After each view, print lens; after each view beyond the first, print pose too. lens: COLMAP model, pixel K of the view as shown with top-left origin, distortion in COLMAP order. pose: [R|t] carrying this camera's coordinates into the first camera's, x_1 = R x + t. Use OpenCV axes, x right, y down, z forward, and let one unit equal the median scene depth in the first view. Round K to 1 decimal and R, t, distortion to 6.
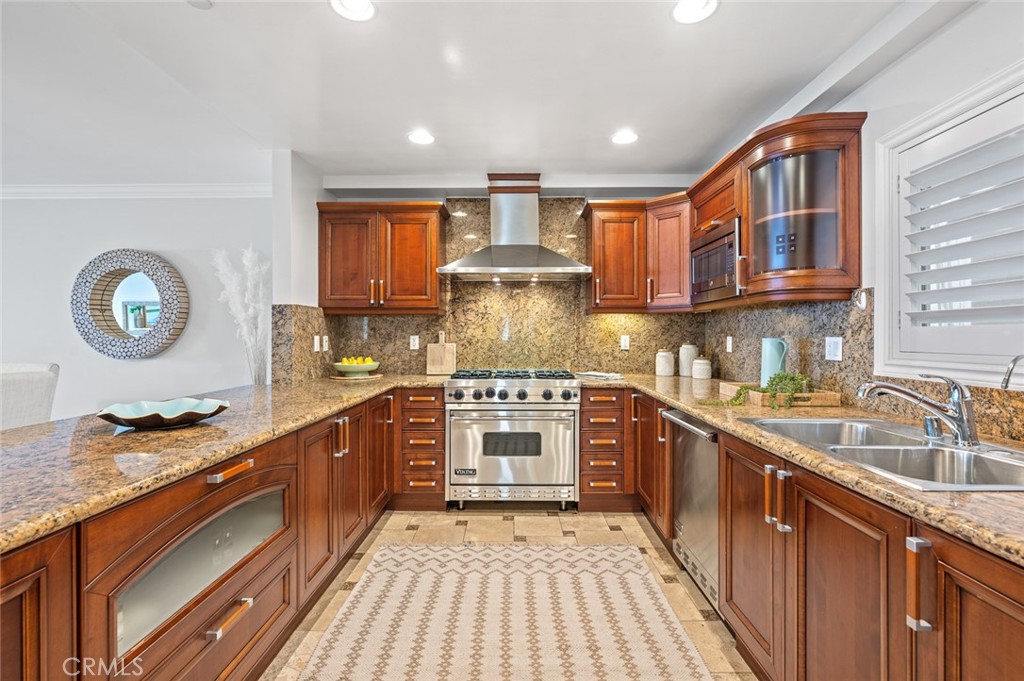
lens RADIAL K [[456.7, 0, 511.0], [0, 456.7, 336.3], [0, 0, 1]] dist [-0.003452, -0.000833]
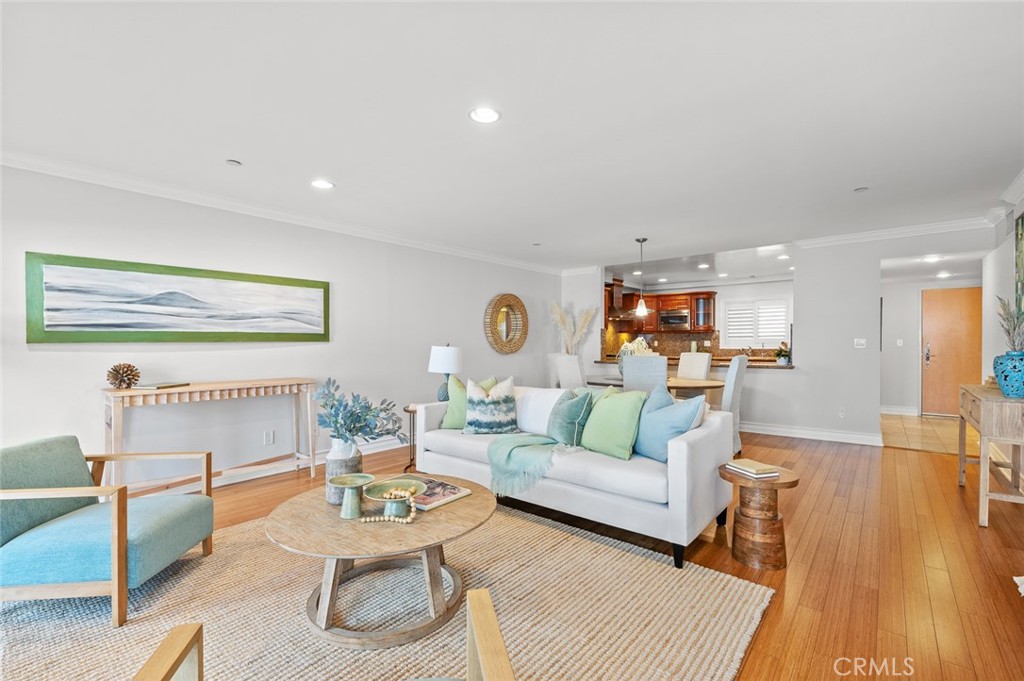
lens RADIAL K [[456.7, 0, 511.2], [0, 456.7, 346.4], [0, 0, 1]] dist [-0.003452, -0.000833]
pose [[0.624316, -0.020108, 0.780913, -2.910538], [0.011754, 0.999797, 0.016347, -0.027362], [-0.781084, -0.001026, 0.624425, -0.181709]]
